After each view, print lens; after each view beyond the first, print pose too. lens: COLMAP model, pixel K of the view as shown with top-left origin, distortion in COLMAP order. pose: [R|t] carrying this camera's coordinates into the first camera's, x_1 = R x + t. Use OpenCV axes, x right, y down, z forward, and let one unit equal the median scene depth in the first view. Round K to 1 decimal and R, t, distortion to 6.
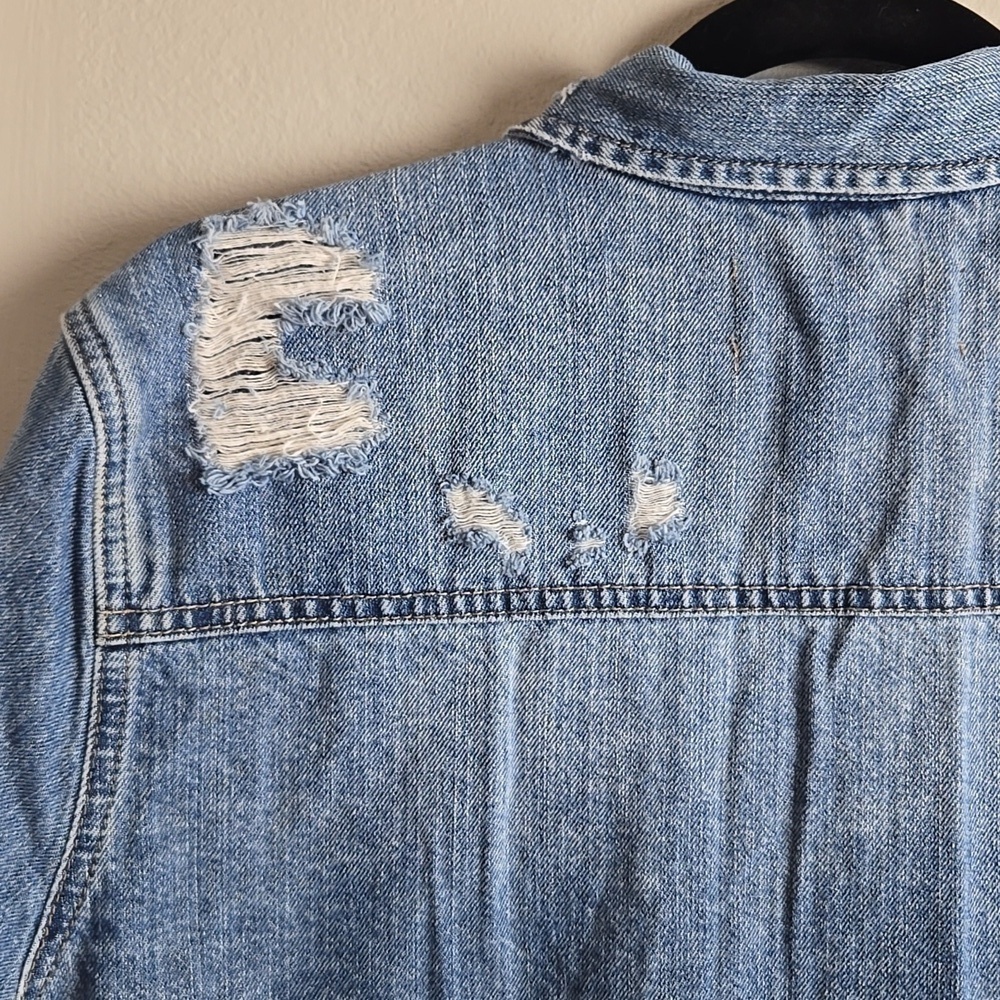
lens RADIAL K [[1542.9, 0, 471.0], [0, 1542.9, 484.7], [0, 0, 1]] dist [0.081146, 0.000000]
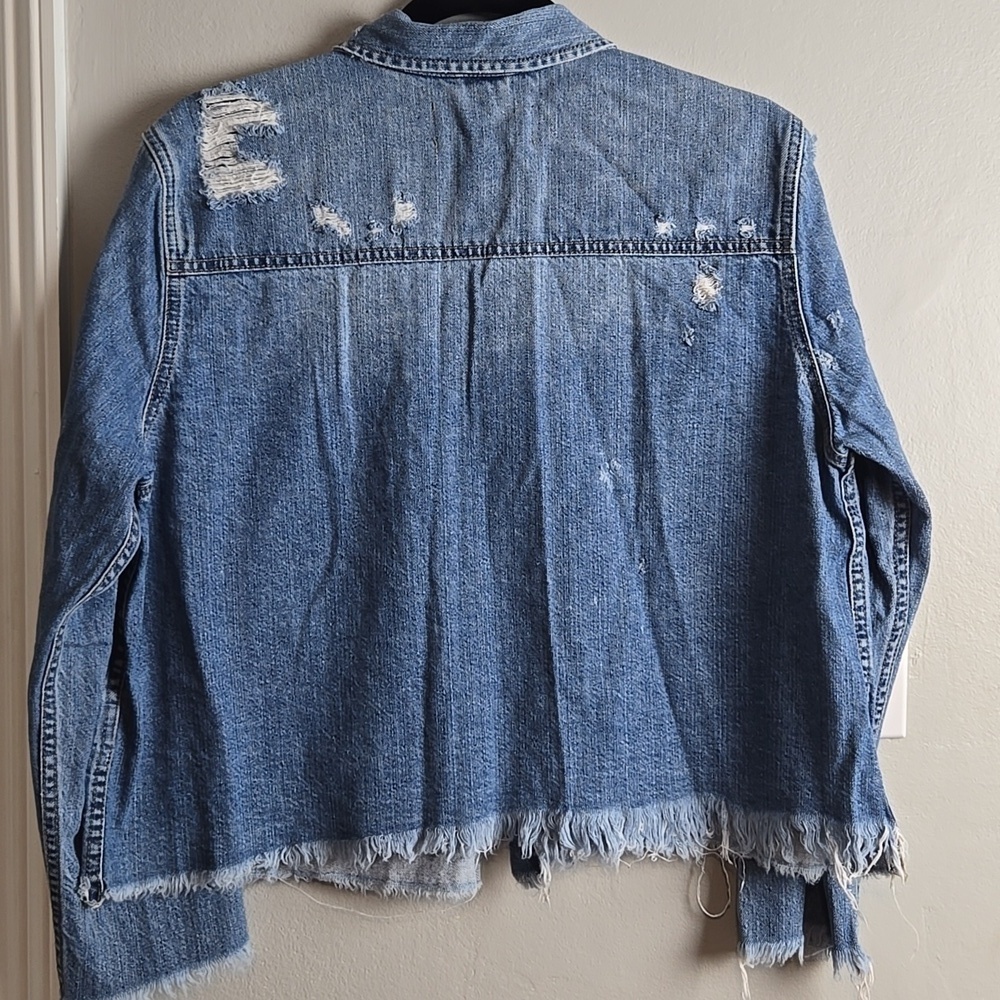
lens RADIAL K [[1542.9, 0, 496.2], [0, 1542.9, 499.7], [0, 0, 1]] dist [0.081146, 0.000000]
pose [[0.998021, -0.039383, 0.049013, 0.126671], [0.035711, 0.996643, 0.073671, 0.277398], [-0.051750, -0.071775, 0.996077, -1.356123]]
